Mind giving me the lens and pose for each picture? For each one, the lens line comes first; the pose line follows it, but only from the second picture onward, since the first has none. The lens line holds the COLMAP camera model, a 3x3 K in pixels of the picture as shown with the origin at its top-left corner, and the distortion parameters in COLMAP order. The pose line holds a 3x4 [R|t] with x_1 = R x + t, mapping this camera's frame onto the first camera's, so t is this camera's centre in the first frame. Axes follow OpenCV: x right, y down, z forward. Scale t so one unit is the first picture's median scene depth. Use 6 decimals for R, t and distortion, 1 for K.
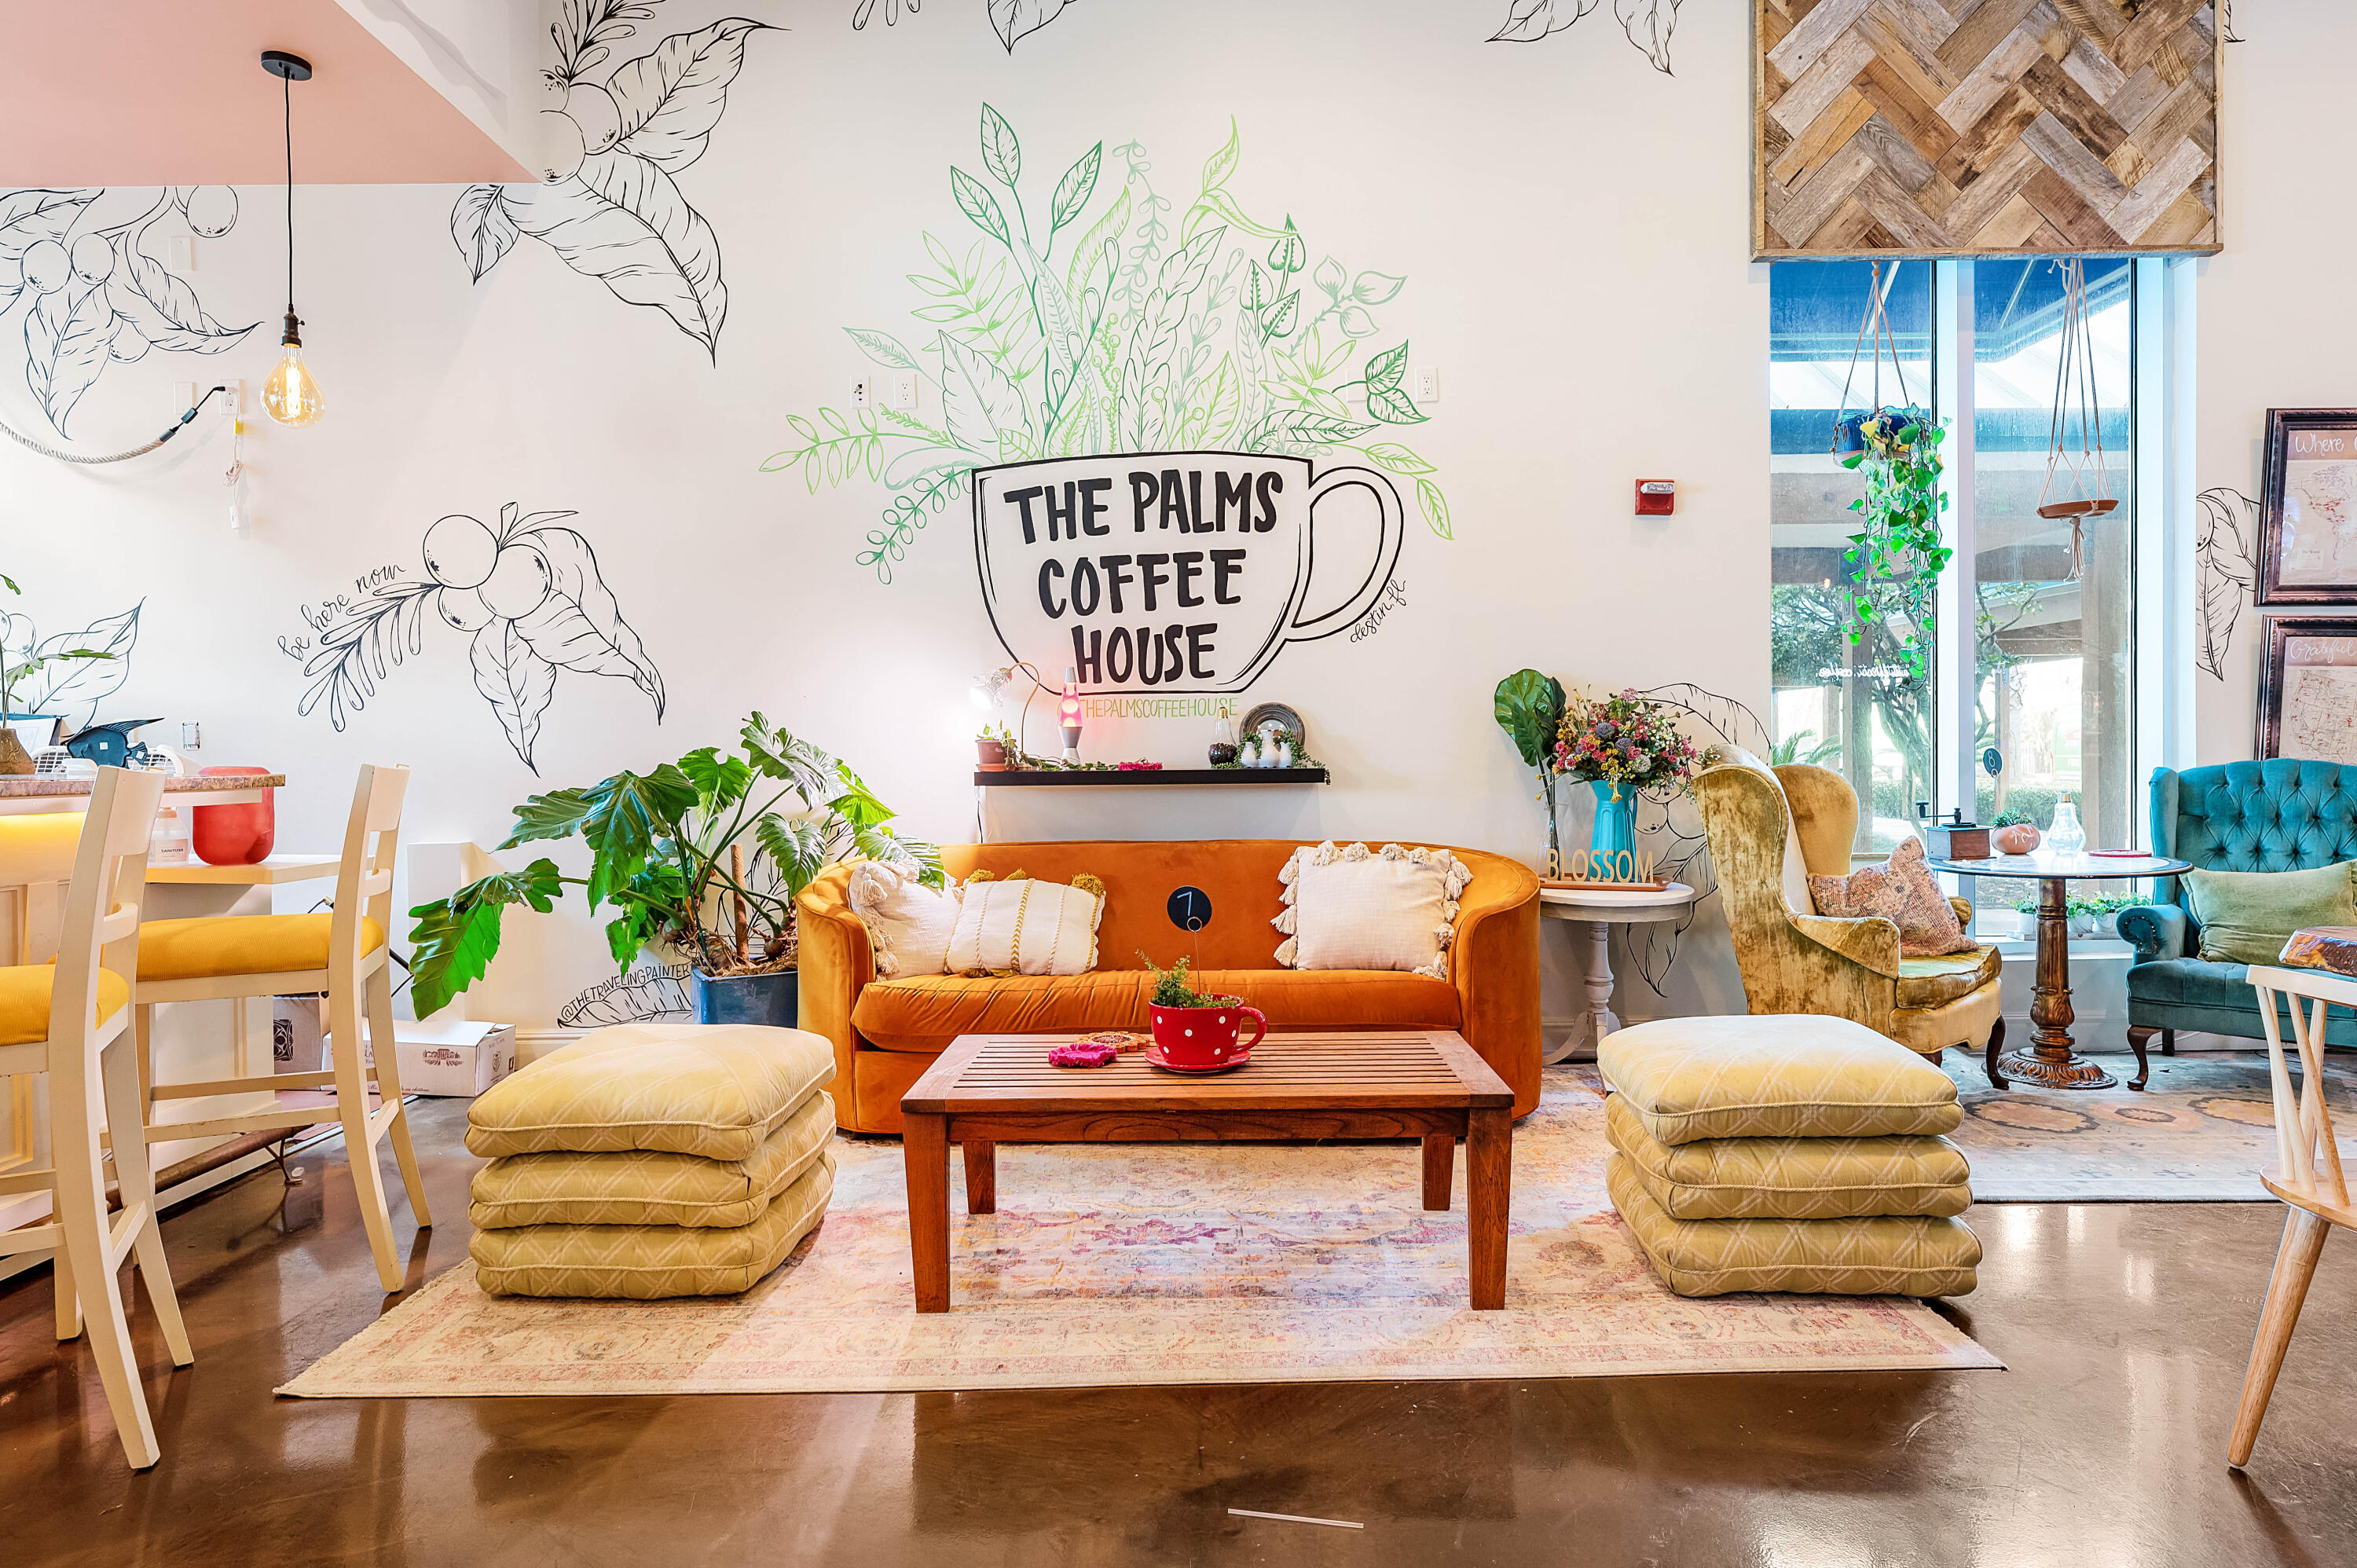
lens RADIAL K [[1305.8, 0, 1178.5], [0, 1305.8, 784.0], [0, 0, 1]] dist [-0.003528, 0.002717]
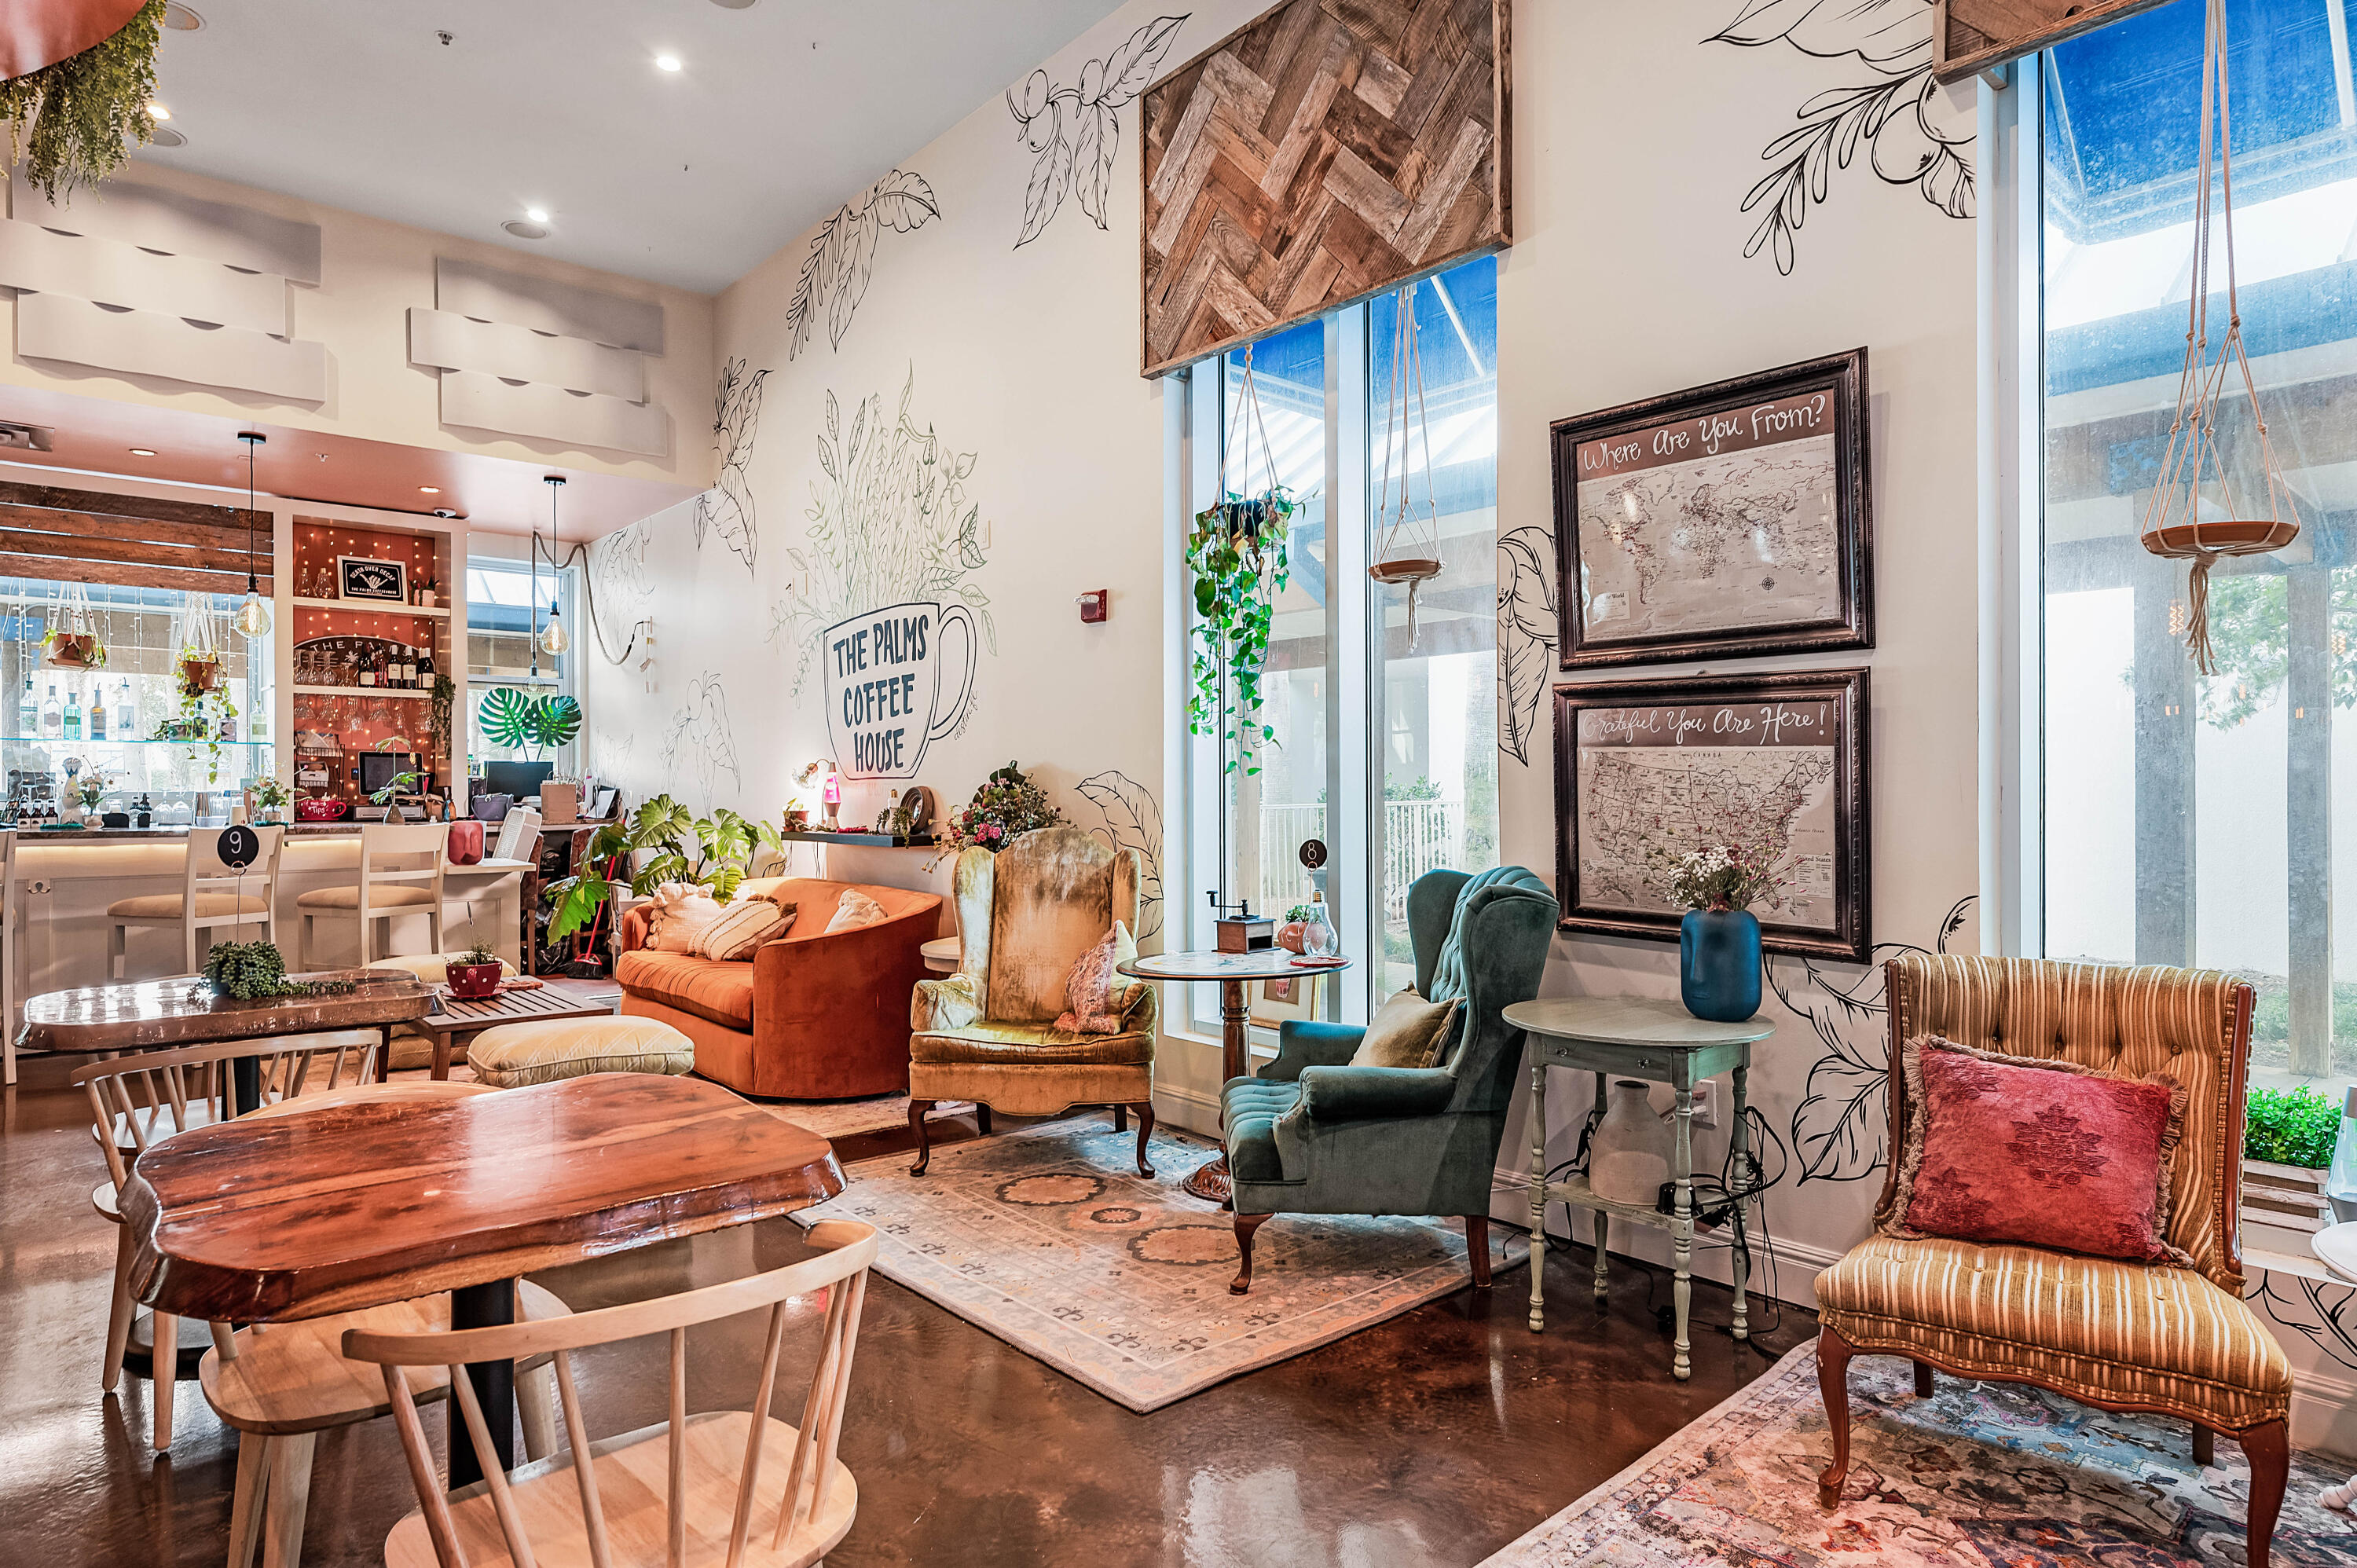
lens RADIAL K [[1305.8, 0, 1178.5], [0, 1305.8, 784.0], [0, 0, 1]] dist [-0.003528, 0.002717]
pose [[0.662005, 0.004890, -0.749484, 1.260339], [-0.012221, 0.999916, -0.004271, -0.061929], [0.749400, 0.011987, 0.662009, 0.306835]]
